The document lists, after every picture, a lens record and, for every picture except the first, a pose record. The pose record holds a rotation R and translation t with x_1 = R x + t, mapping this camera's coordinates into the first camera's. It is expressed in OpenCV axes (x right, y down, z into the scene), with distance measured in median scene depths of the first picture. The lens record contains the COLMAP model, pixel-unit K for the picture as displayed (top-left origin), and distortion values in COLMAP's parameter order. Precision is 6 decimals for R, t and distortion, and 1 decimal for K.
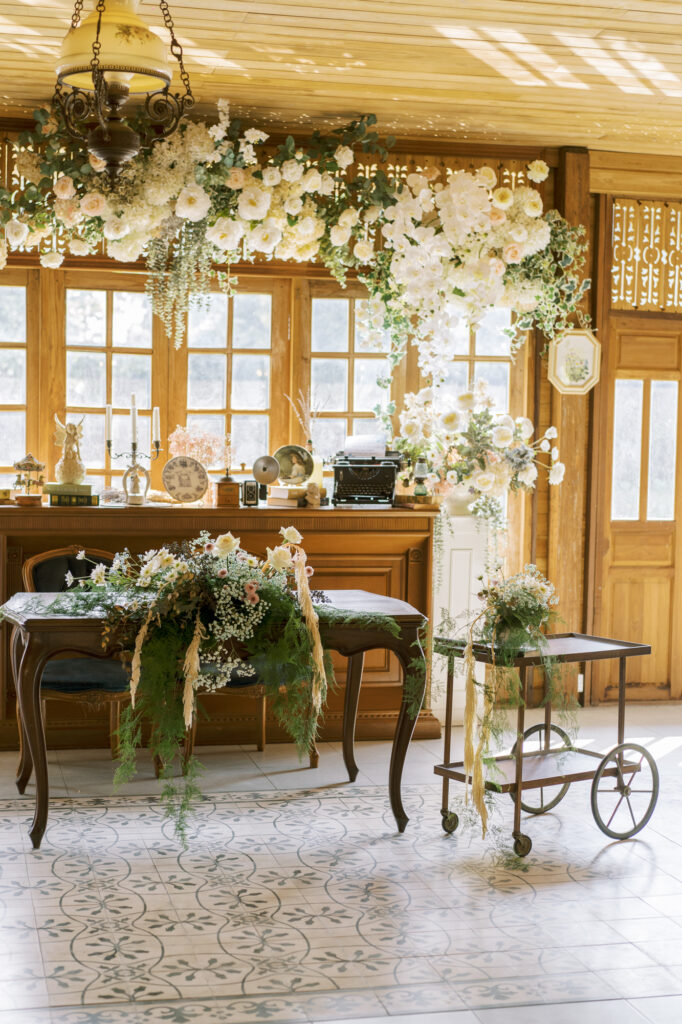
lens RADIAL K [[1800.7, 0, 341.0], [0, 1800.7, 541.9], [0, 0, 1]] dist [-0.002514, -0.084099]
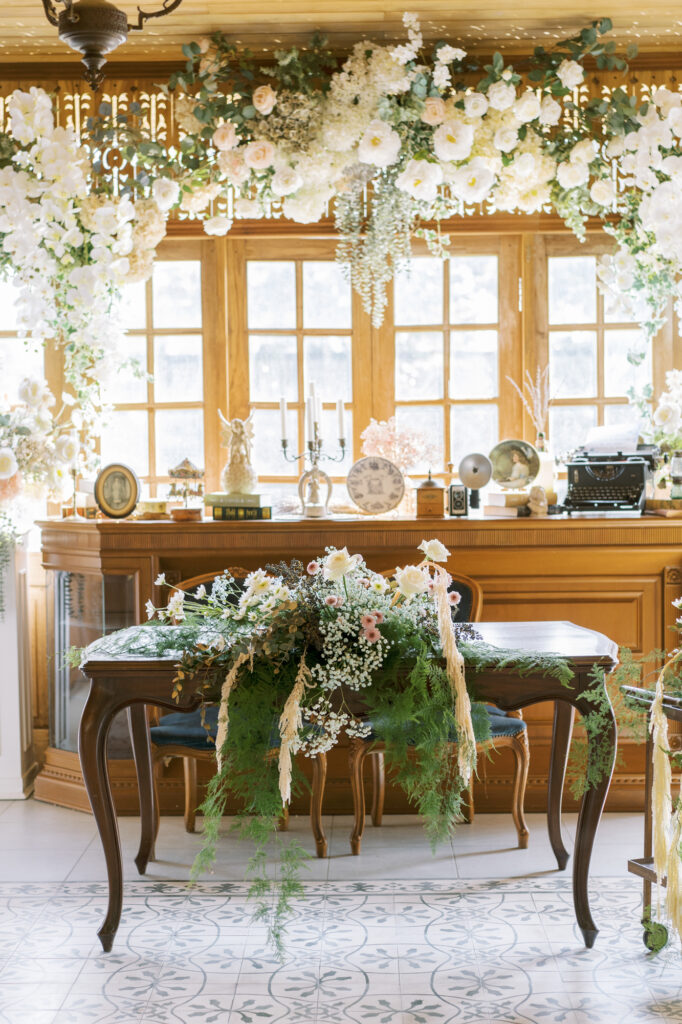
lens RADIAL K [[1800.7, 0, 341.0], [0, 1800.7, 541.9], [0, 0, 1]] dist [-0.002514, -0.084099]
pose [[0.962998, -0.014612, -0.269113, 0.117301], [0.010960, 0.999826, -0.015069, 0.003005], [0.269286, 0.011562, 0.962991, 0.216005]]
